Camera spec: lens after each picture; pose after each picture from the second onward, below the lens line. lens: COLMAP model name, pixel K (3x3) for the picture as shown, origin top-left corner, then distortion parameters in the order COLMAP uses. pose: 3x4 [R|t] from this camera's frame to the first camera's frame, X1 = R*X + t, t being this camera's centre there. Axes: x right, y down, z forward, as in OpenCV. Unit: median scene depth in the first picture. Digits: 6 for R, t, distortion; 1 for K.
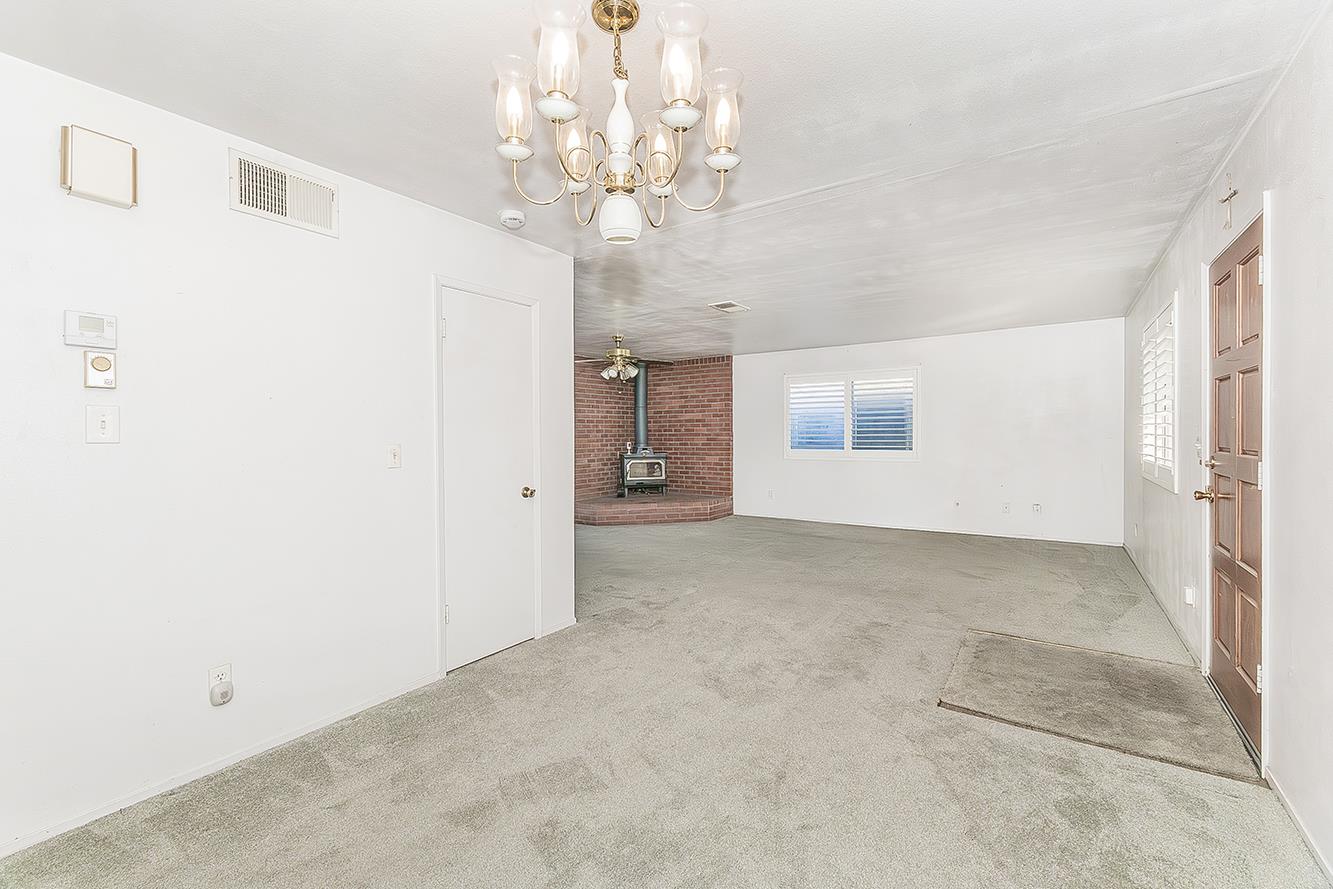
lens RADIAL K [[561.2, 0, 665.4], [0, 561.2, 446.0], [0, 0, 1]] dist [0.001782, 0.000362]
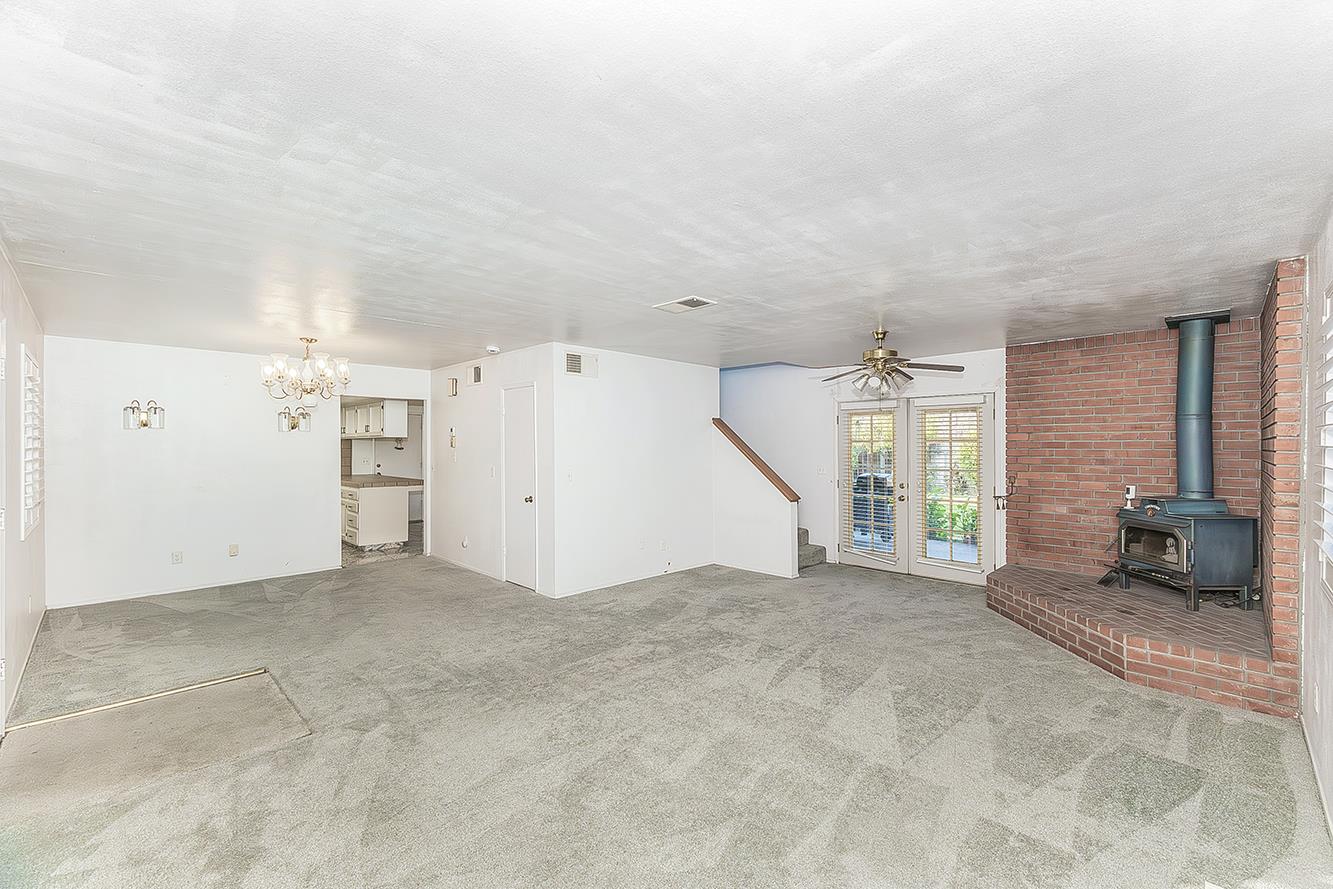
lens RADIAL K [[561.2, 0, 704.7], [0, 561.2, 448.8], [0, 0, 1]] dist [0.001782, 0.000362]
pose [[-0.140986, 0.018920, -0.989831, 0.512250], [-0.021876, 0.999514, 0.022221, -0.044150], [0.989770, 0.024786, -0.140504, 0.684701]]
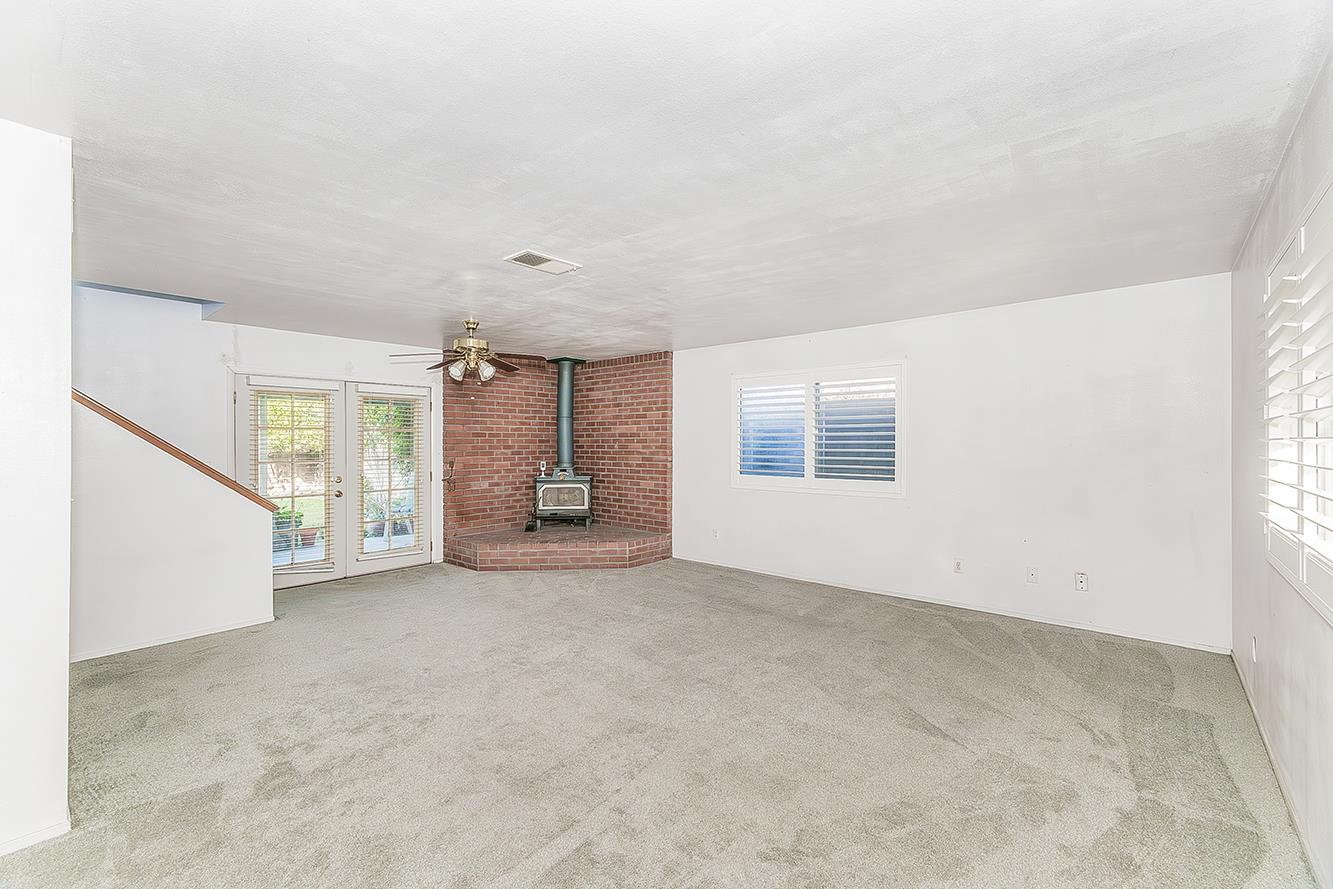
lens RADIAL K [[561.2, 0, 663.5], [0, 561.2, 443.7], [0, 0, 1]] dist [0.001782, 0.000362]
pose [[0.993463, 0.009378, -0.113770, 0.195730], [-0.011674, 0.999741, -0.019529, -0.018631], [0.113557, 0.020730, 0.993315, 0.231979]]
